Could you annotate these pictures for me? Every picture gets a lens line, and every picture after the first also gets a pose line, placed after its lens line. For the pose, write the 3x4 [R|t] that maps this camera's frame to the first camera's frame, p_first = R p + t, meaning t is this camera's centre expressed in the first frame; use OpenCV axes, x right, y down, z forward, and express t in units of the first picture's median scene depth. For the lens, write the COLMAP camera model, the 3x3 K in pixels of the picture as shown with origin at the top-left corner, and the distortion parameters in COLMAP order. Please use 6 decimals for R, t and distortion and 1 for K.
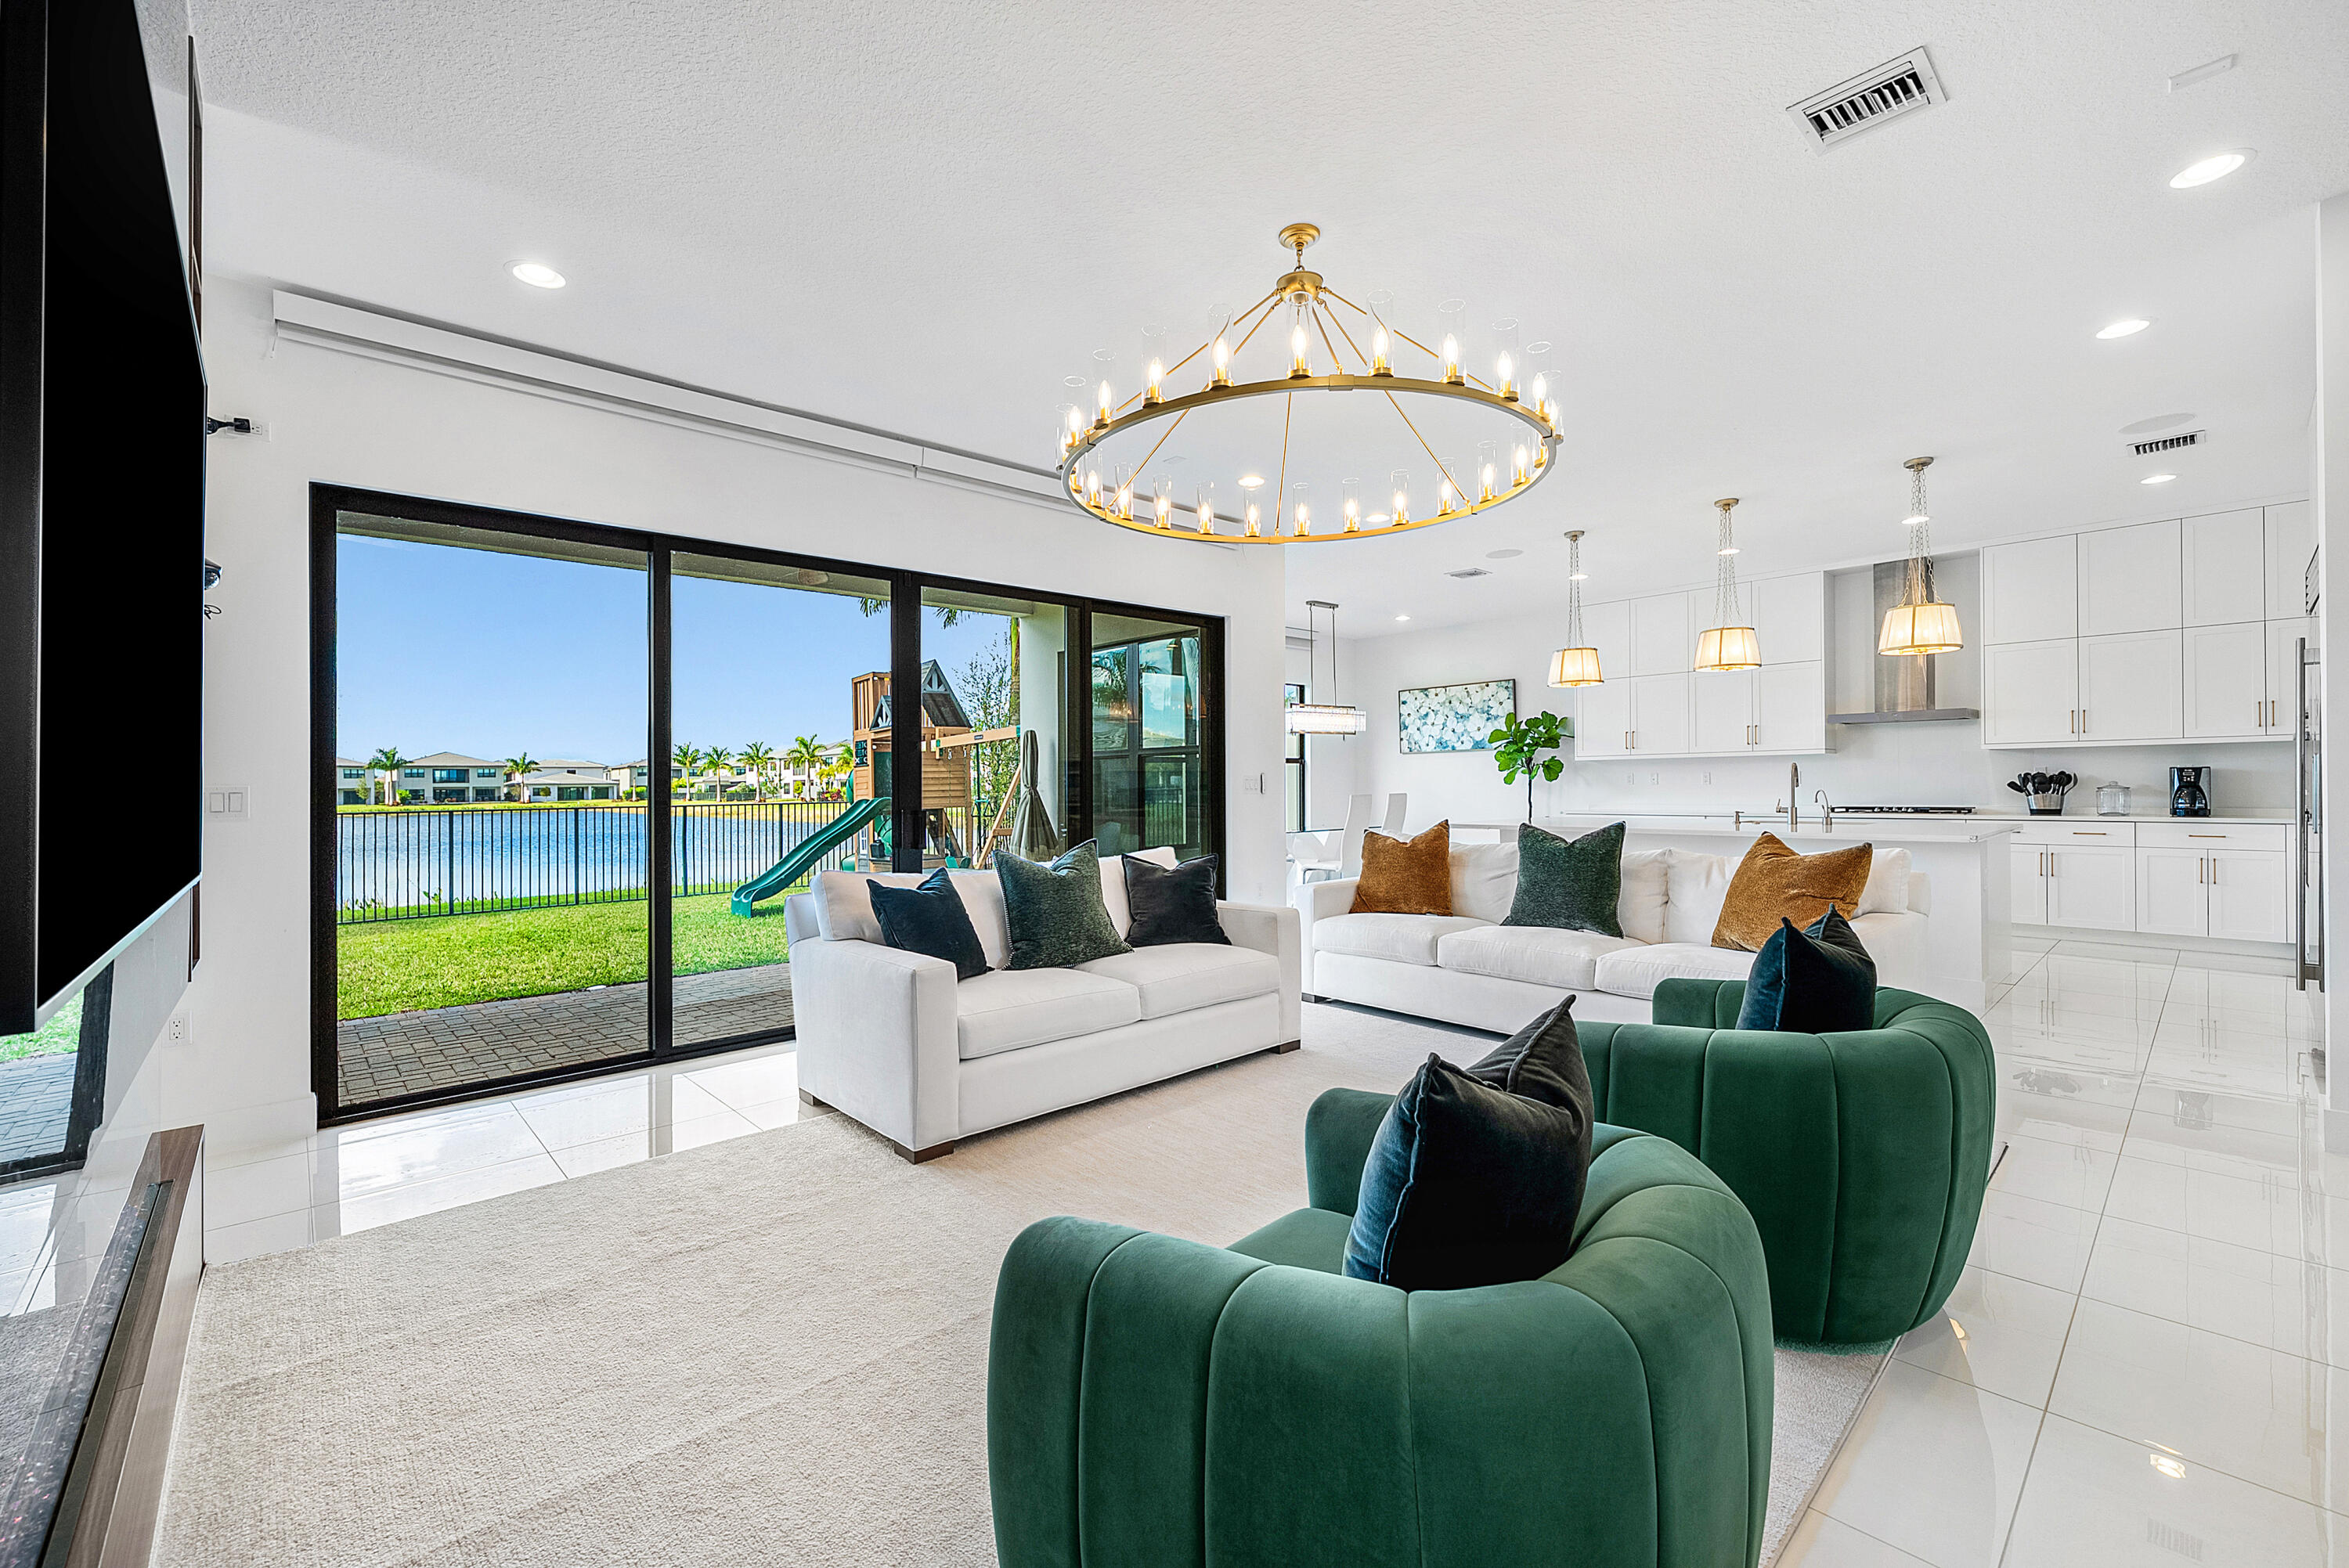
lens RADIAL K [[973.6, 0, 1181.3], [0, 973.6, 786.2], [0, 0, 1]] dist [0.003219, 0.000357]
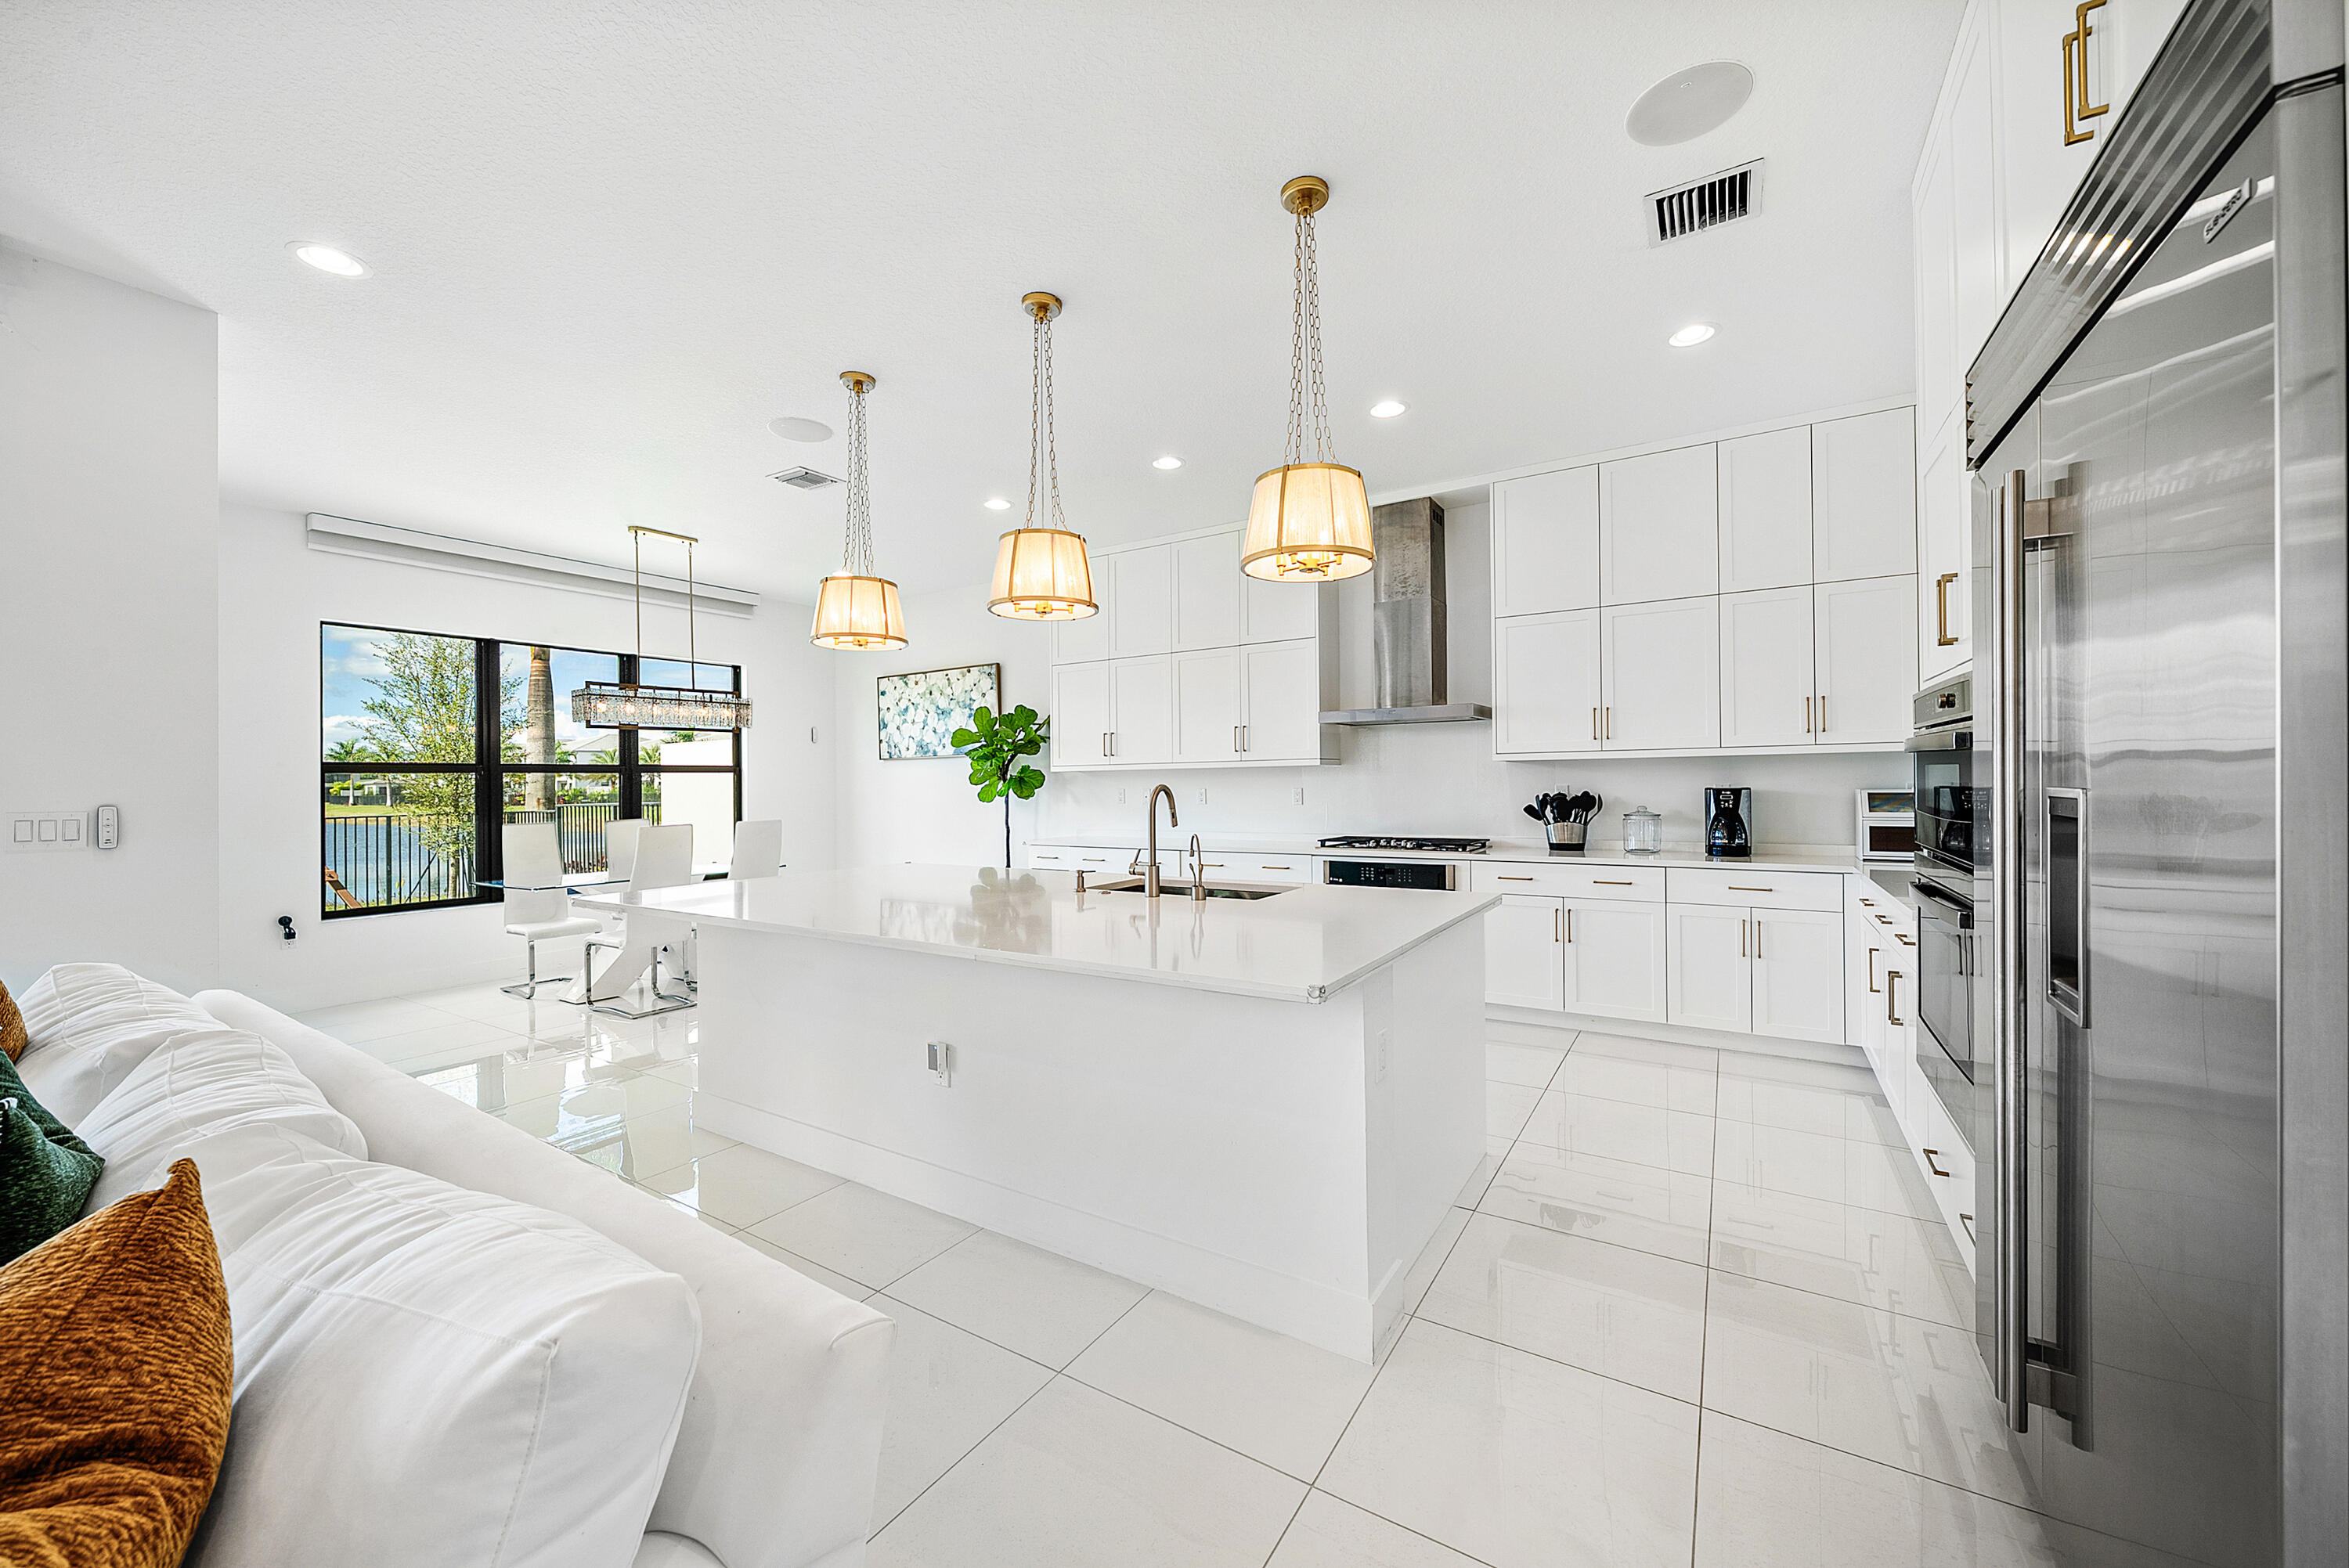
lens RADIAL K [[870.9, 0, 1172.9], [0, 870.9, 787.5], [0, 0, 1]] dist [-0.004982, -0.000474]
pose [[0.968554, -0.003305, 0.248783, 0.334628], [0.002591, 0.999992, 0.003195, -0.016153], [-0.248792, -0.002450, 0.968554, 0.338036]]
